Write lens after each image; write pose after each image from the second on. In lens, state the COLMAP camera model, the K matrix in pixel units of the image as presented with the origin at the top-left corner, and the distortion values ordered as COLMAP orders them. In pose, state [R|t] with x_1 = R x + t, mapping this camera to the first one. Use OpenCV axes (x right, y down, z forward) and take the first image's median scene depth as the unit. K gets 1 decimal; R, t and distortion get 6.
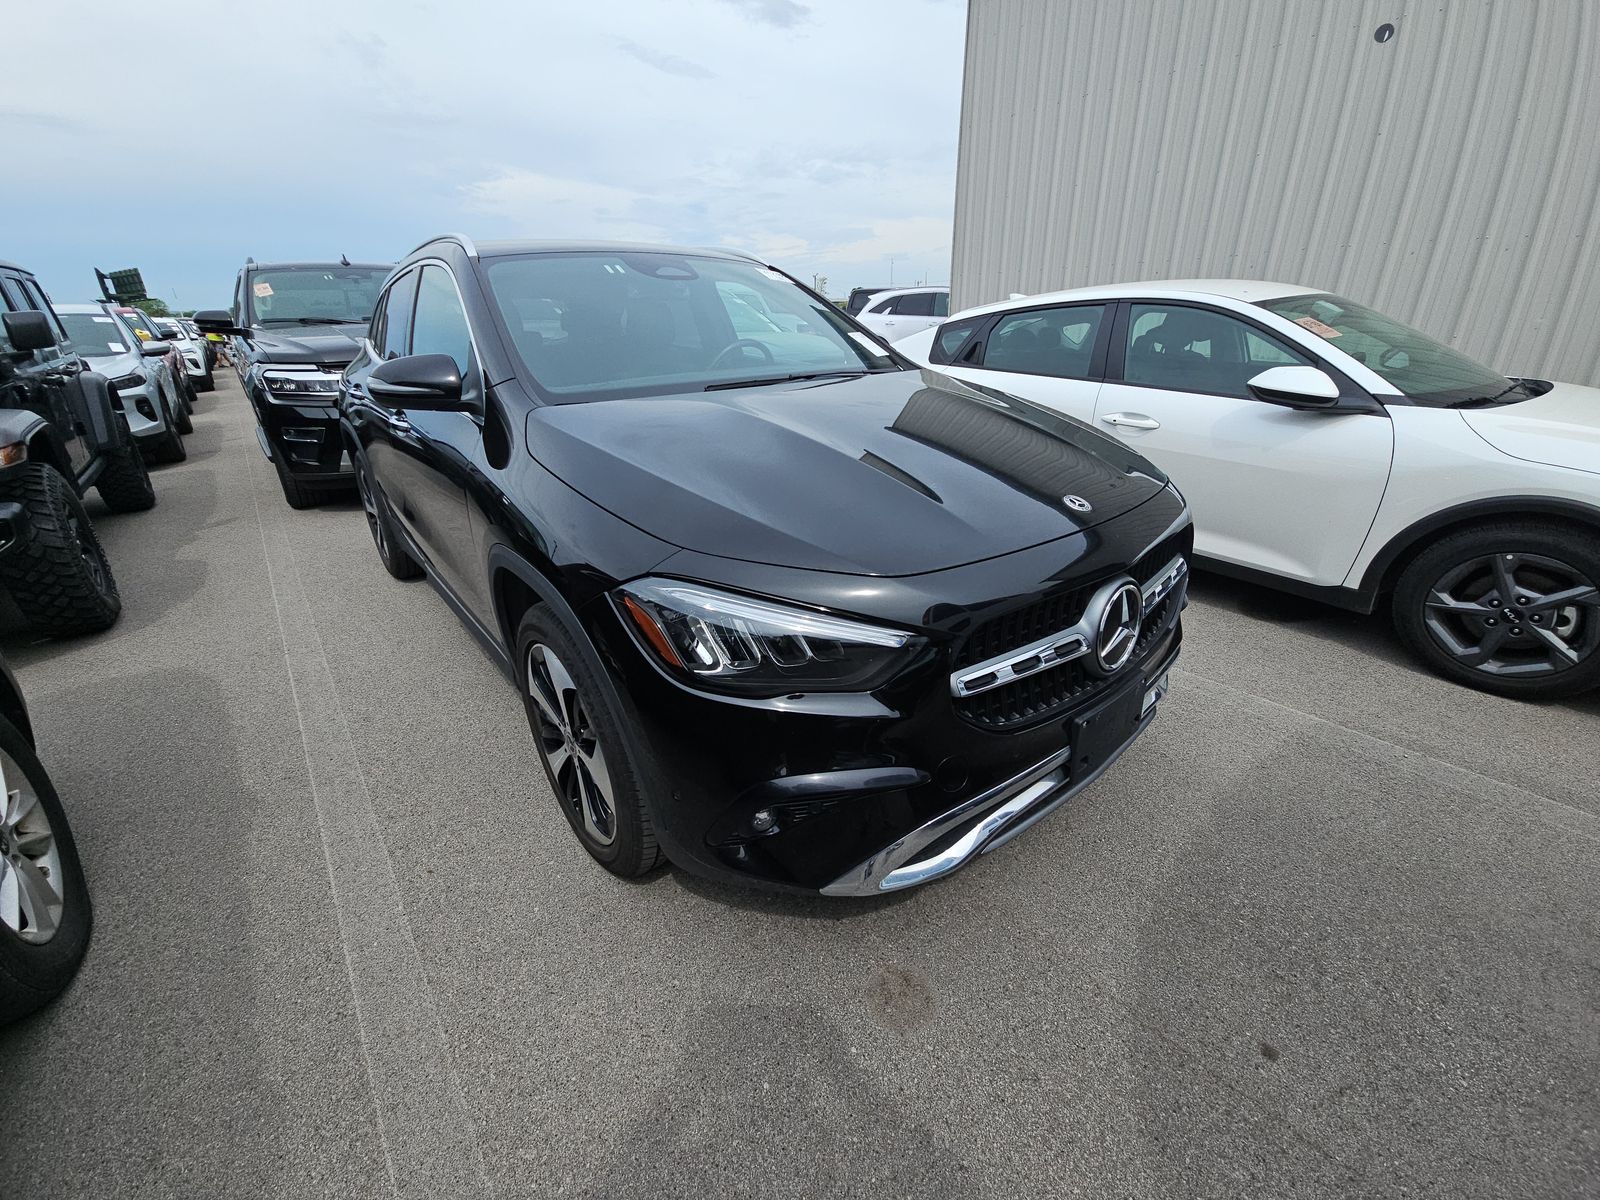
lens RADIAL K [[647.9, 0, 795.9], [0, 647.9, 602.7], [0, 0, 1]] dist [0.000157, -0.002577]
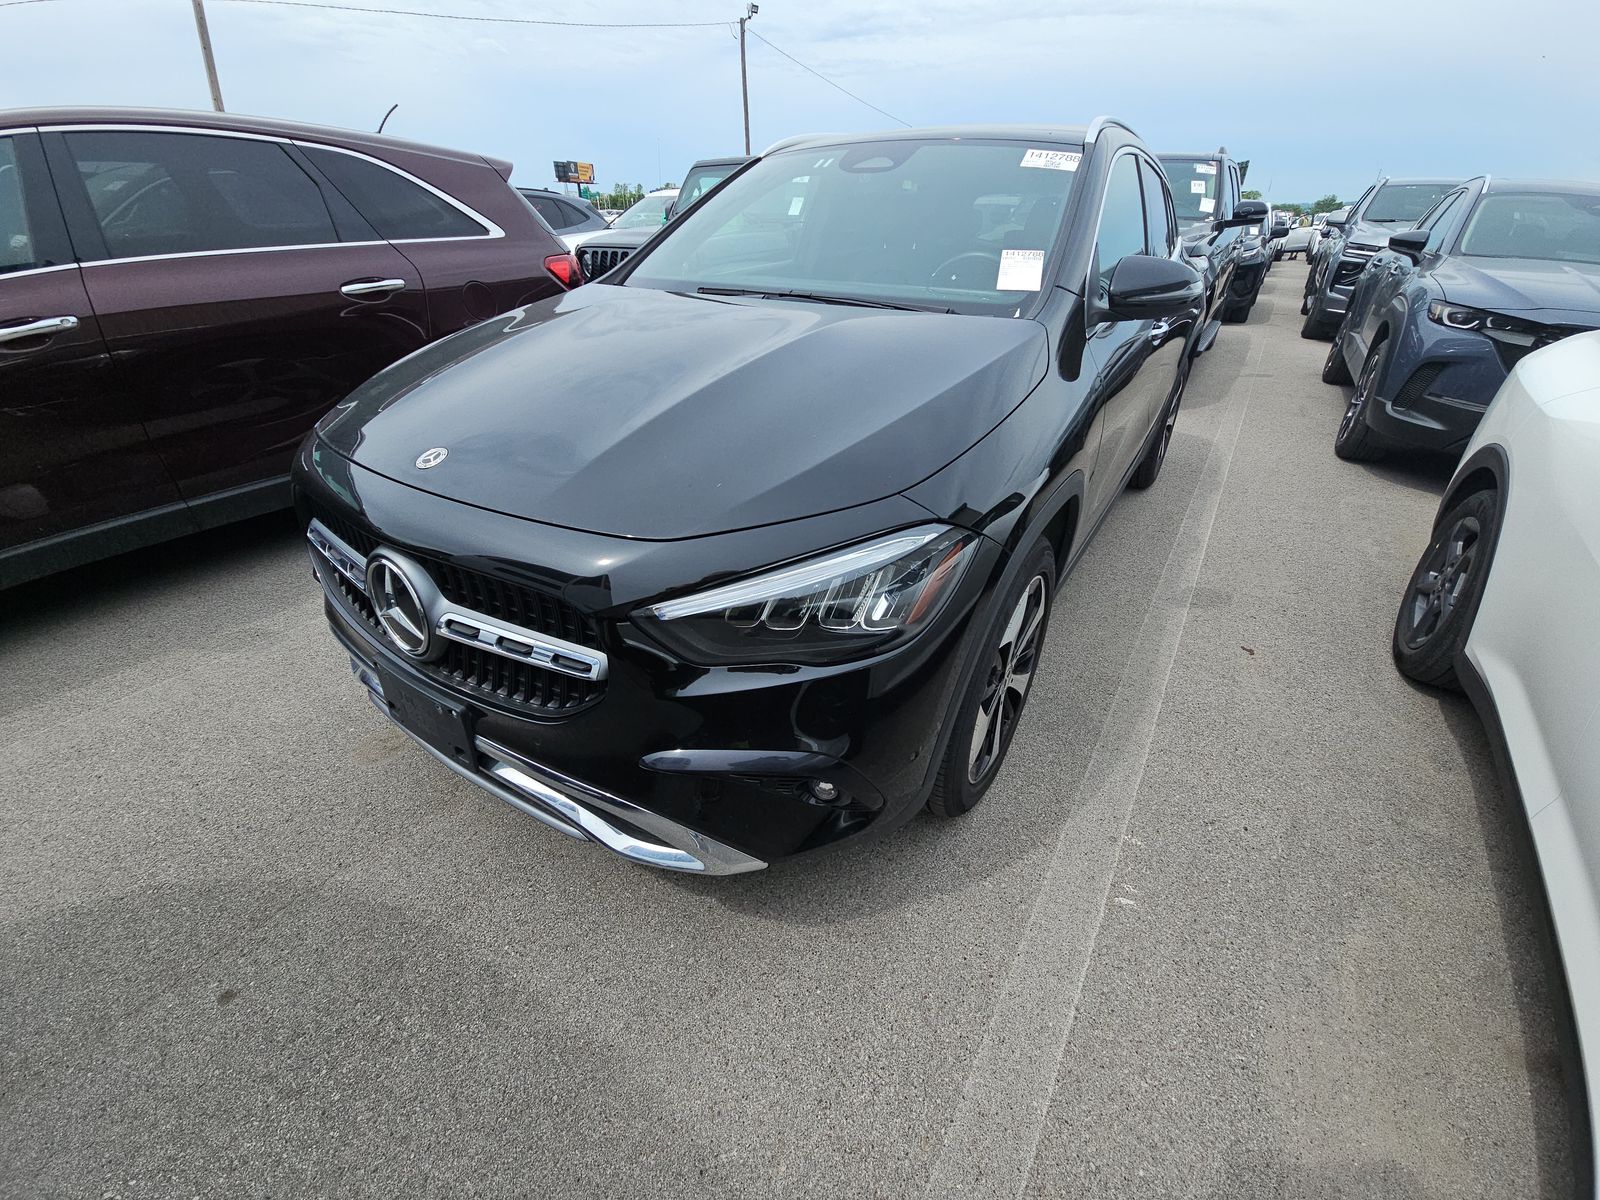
lens RADIAL K [[647.9, 0, 804.0], [0, 647.9, 602.0], [0, 0, 1]] dist [0.000157, -0.002577]
pose [[0.295441, 0.508189, -0.808986, 0.907058], [-0.404455, 0.833690, 0.376001, -0.339560], [0.865524, 0.216113, 0.451845, 0.720305]]
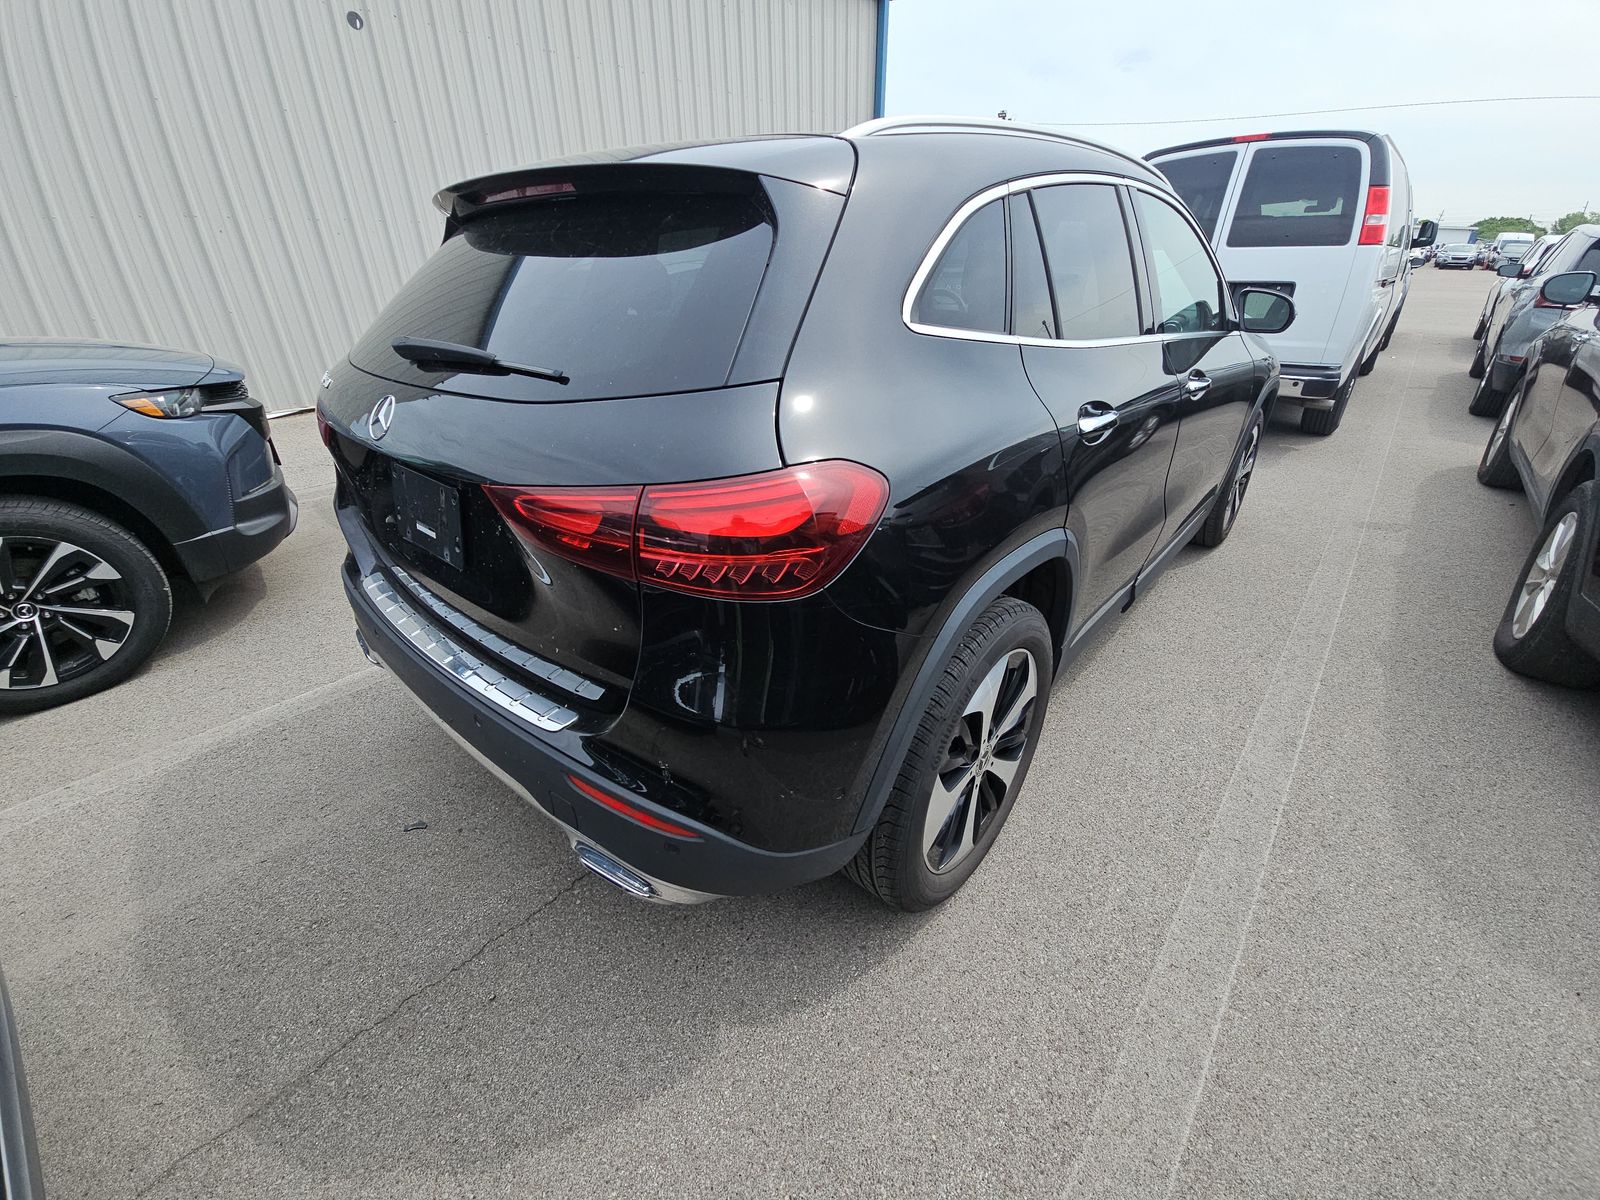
lens RADIAL K [[647.9, 0, 799.3], [0, 647.9, 597.5], [0, 0, 1]] dist [0.000157, -0.002577]
pose [[-0.162064, -0.436214, 0.885129, -1.651104], [0.415463, 0.783446, 0.462171, -0.792379], [-0.895056, 0.442640, 0.054263, 1.814618]]
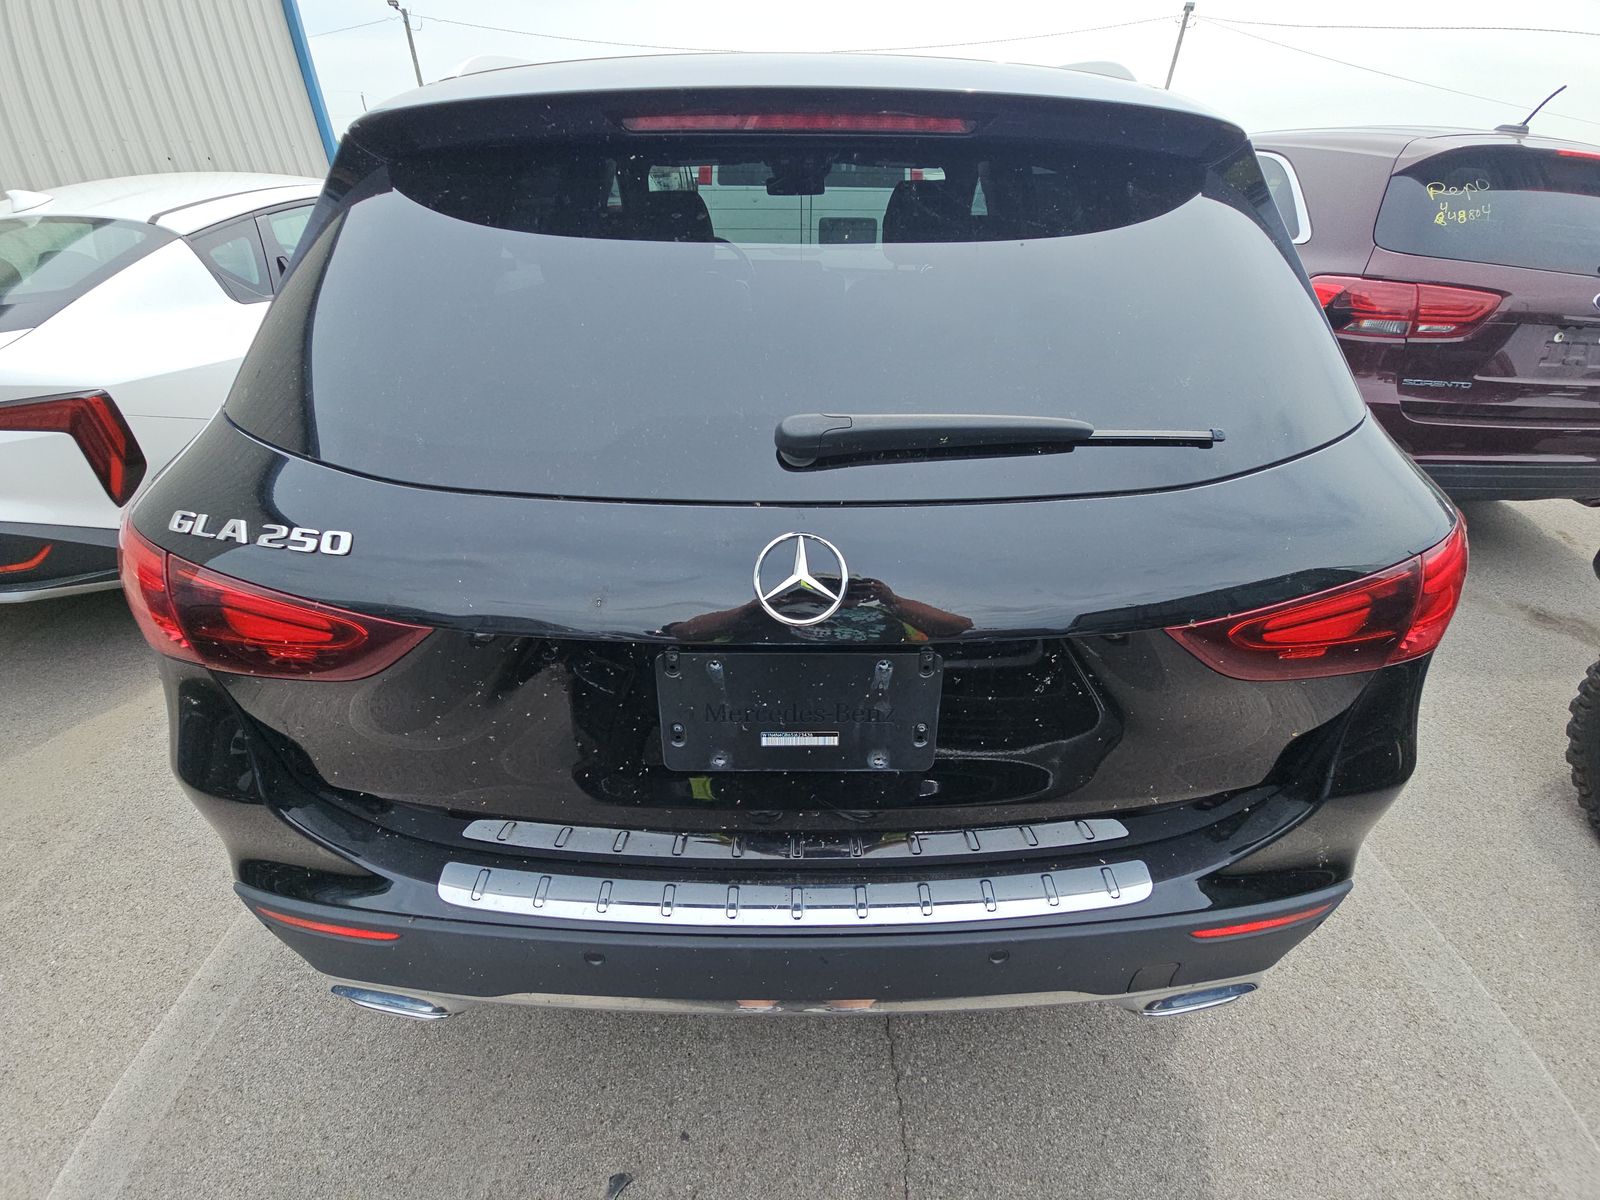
lens RADIAL K [[647.9, 0, 801.4], [0, 647.9, 597.7], [0, 0, 1]] dist [0.000157, -0.002577]
pose [[-0.772665, -0.329840, 0.542396, -1.188038], [0.265096, 0.608702, 0.747801, -1.013649], [-0.576812, 0.721587, -0.382884, 2.213865]]
